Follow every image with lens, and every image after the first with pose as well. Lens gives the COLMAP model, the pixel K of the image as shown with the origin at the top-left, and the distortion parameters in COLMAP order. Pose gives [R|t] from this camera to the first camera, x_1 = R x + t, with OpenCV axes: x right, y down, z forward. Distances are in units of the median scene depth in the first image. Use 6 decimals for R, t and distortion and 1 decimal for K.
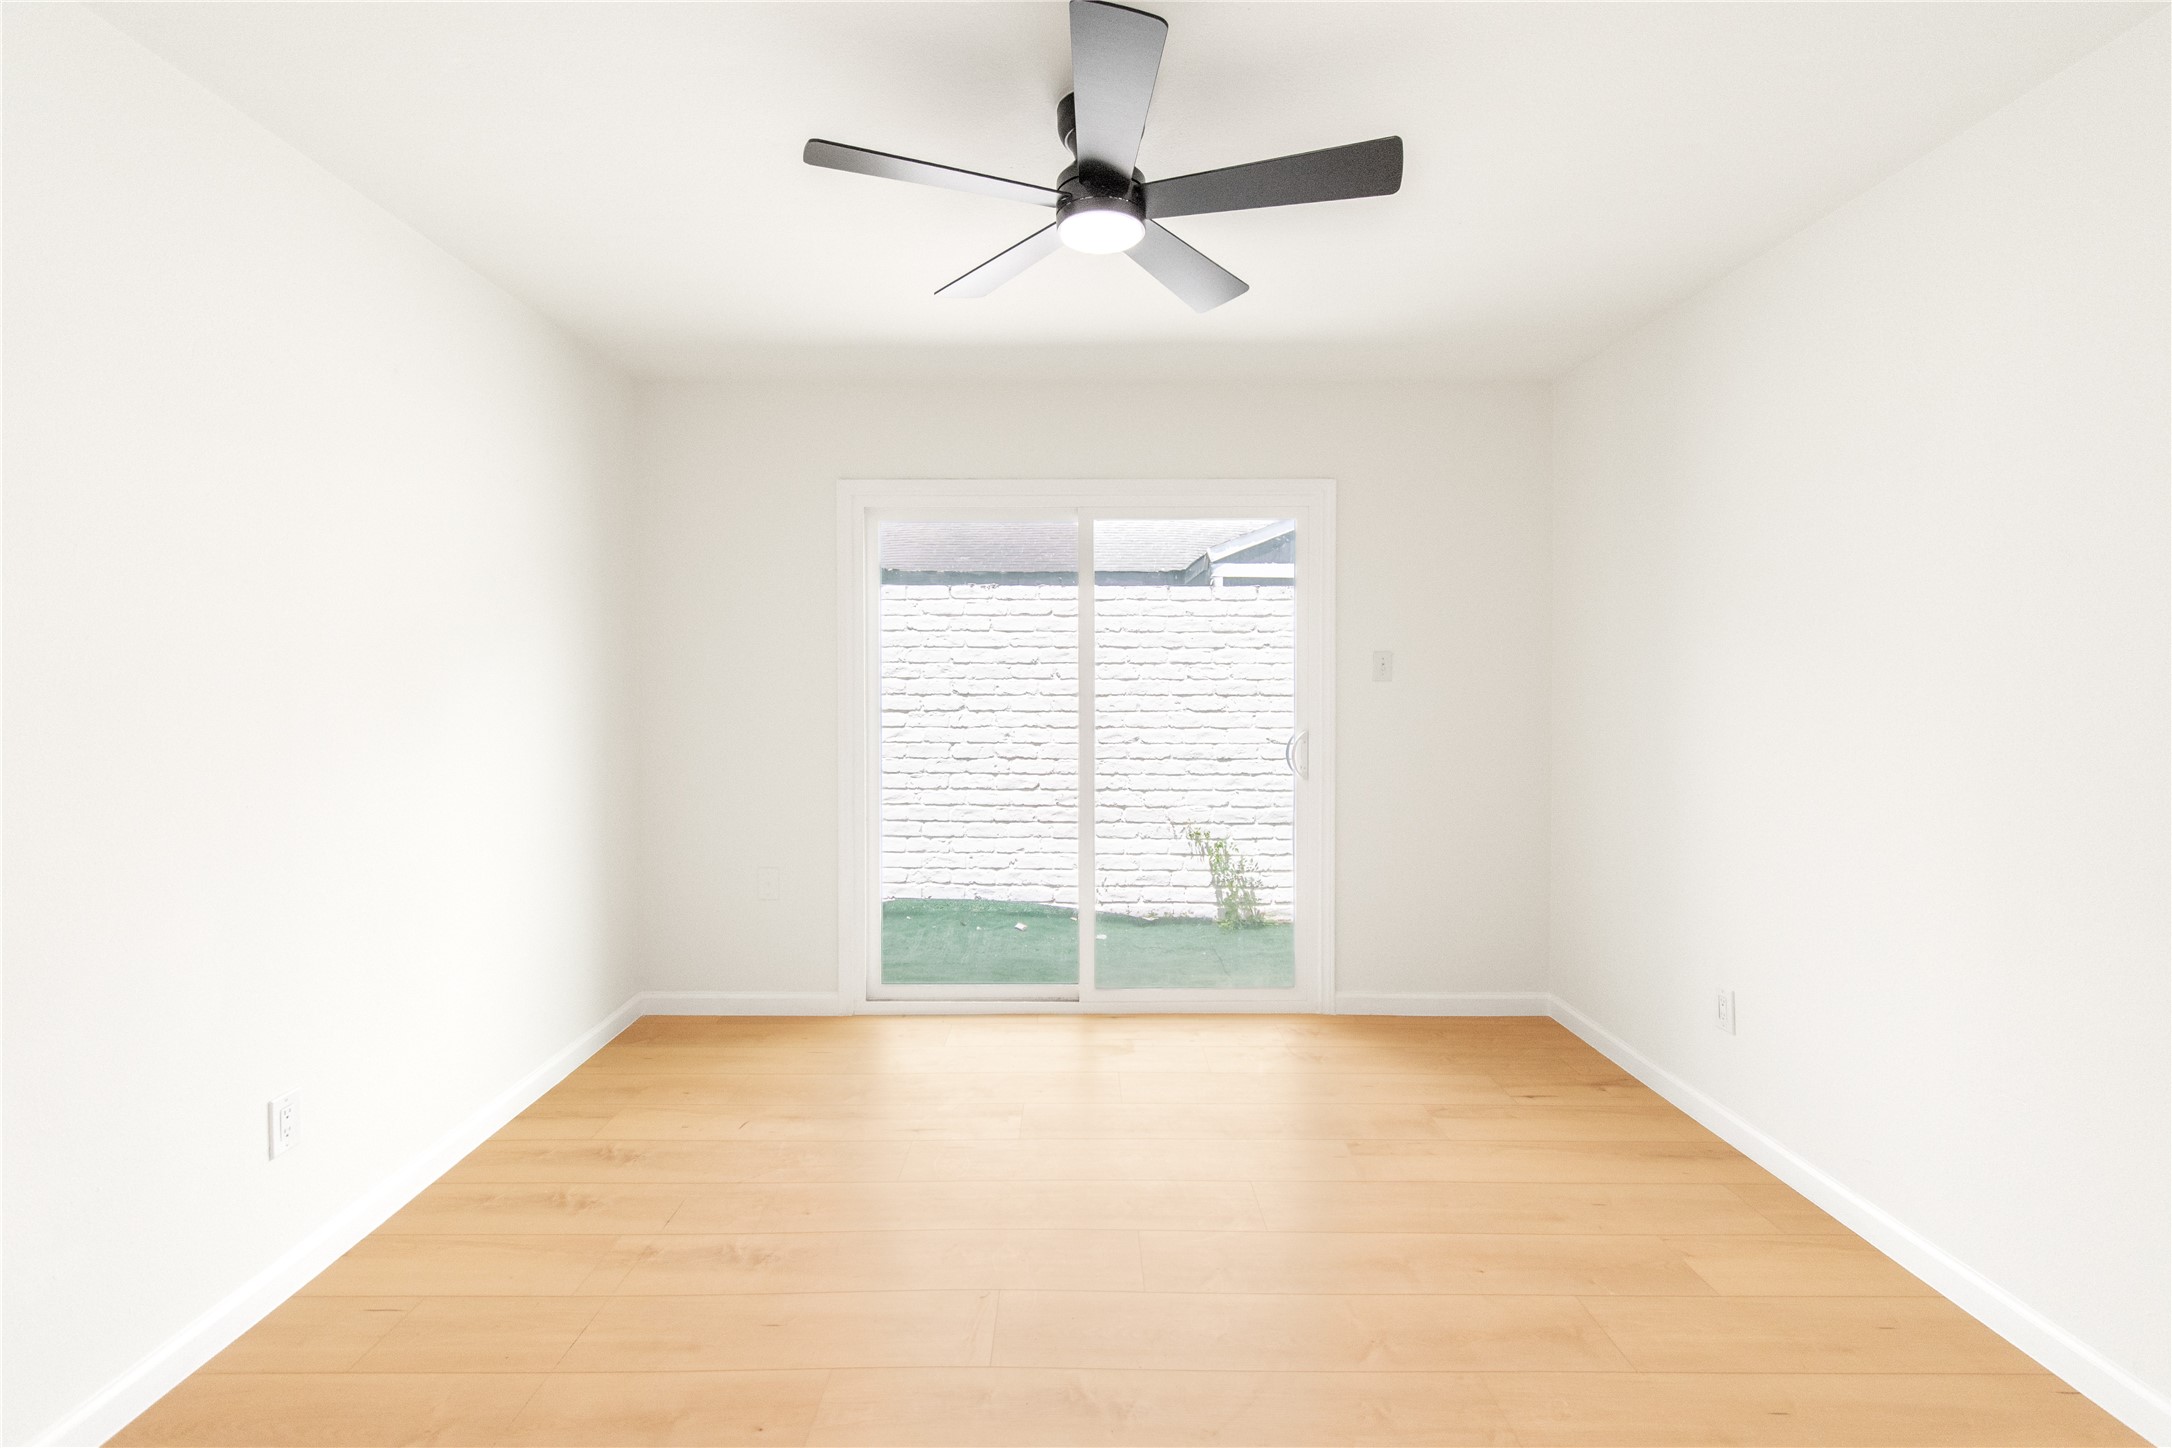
lens RADIAL K [[968.9, 0, 1092.0], [0, 968.9, 748.5], [0, 0, 1]] dist [0.000583, -0.000389]
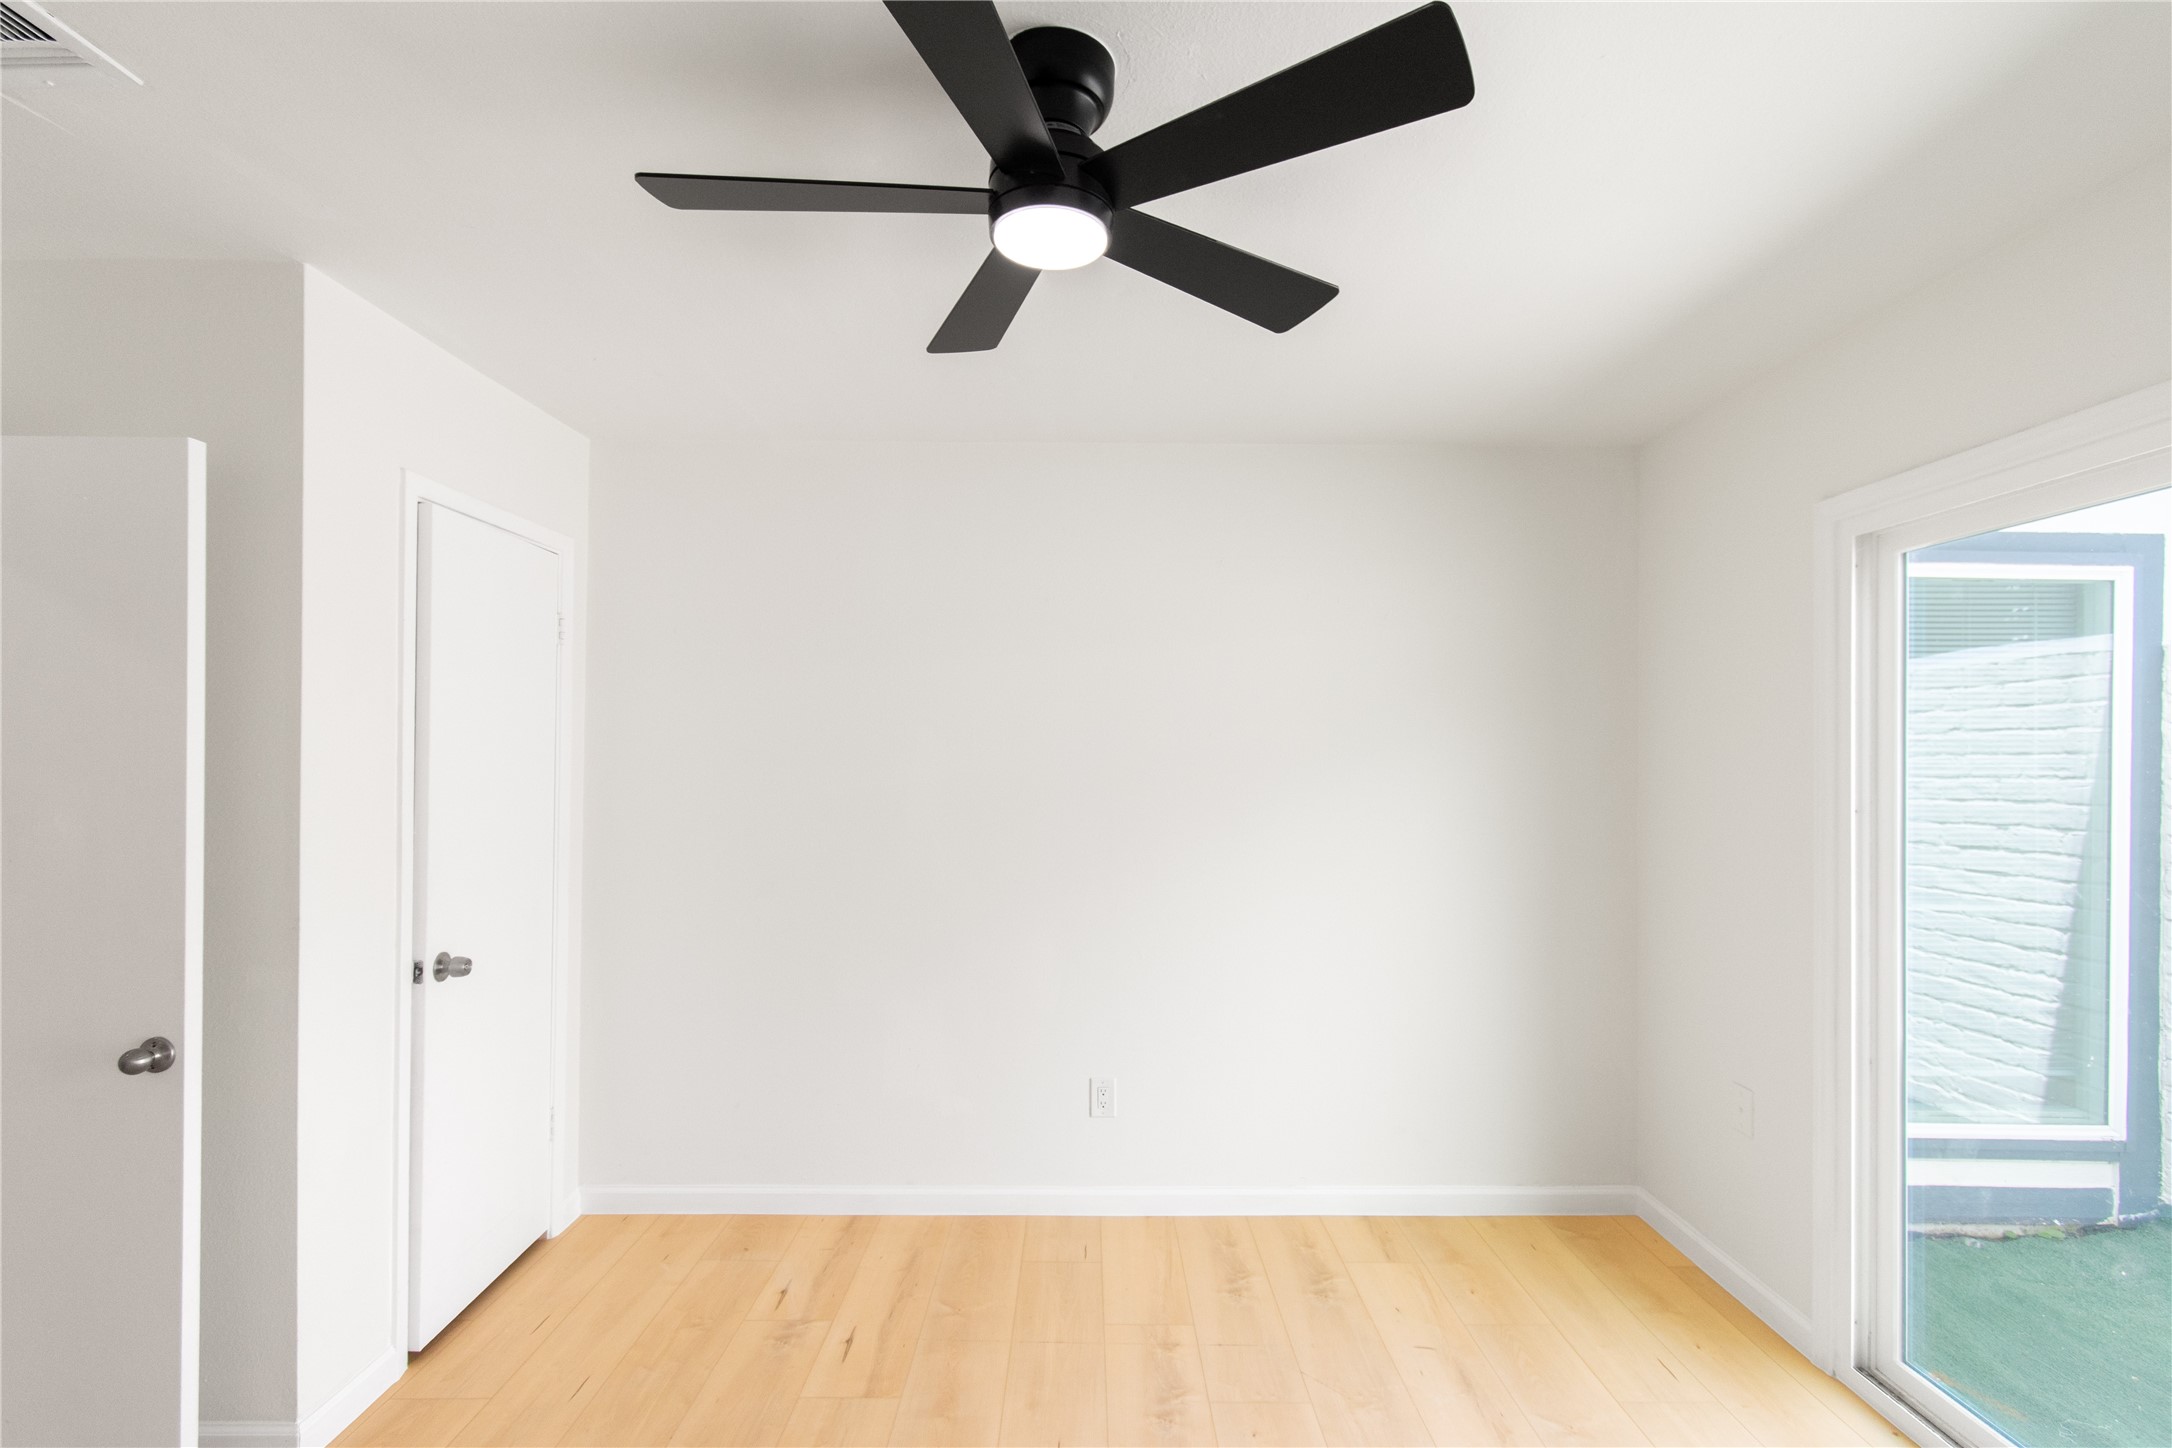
lens RADIAL K [[968.9, 0, 1092.0], [0, 968.9, 748.5], [0, 0, 1]] dist [0.000583, -0.000389]
pose [[-0.029269, -0.028301, -0.999171, 0.537523], [-0.069407, 0.997244, -0.026213, -0.091983], [0.997159, 0.068582, -0.031152, 0.753934]]
